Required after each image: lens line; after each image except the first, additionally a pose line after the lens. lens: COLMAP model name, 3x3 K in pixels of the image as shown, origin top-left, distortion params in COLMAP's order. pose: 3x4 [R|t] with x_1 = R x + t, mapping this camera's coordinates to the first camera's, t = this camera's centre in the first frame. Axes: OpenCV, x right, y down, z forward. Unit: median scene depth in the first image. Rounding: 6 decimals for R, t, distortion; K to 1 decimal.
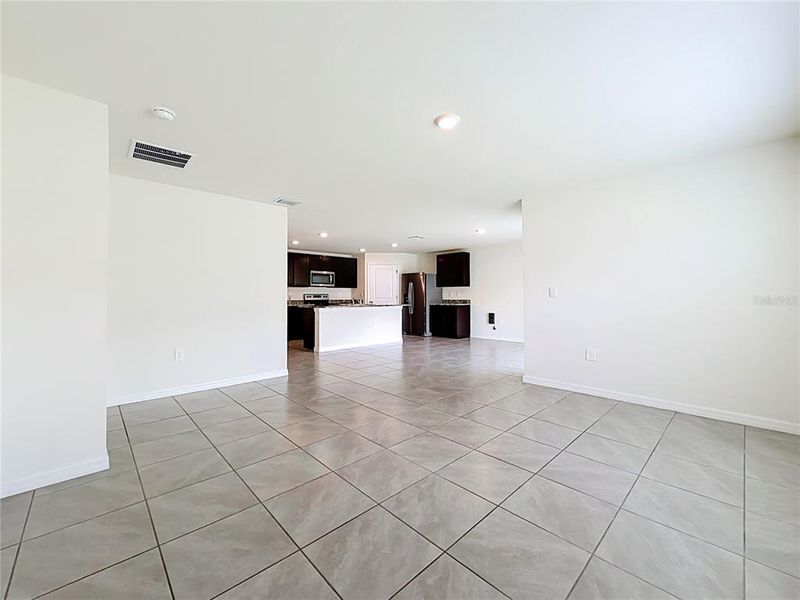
lens RADIAL K [[326.9, 0, 400.0], [0, 326.9, 300.0], [0, 0, 1]] dist [0.000400, -0.000037]
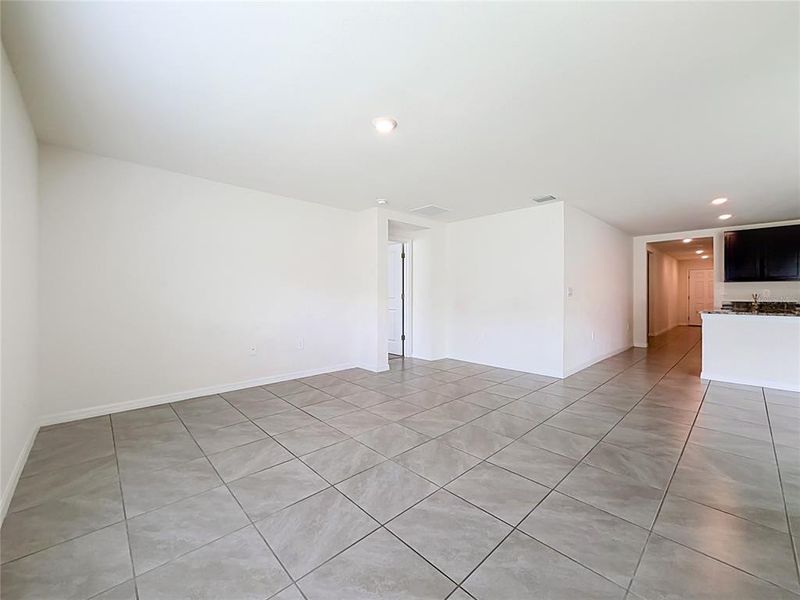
lens RADIAL K [[325.7, 0, 402.0], [0, 325.7, 302.9], [0, 0, 1]] dist [-0.000635, 0.000115]
pose [[0.003696, 0.030875, -0.999516, 0.947913], [-0.016841, 0.999383, 0.030809, -0.016649], [0.999851, 0.016719, 0.004213, 0.844945]]
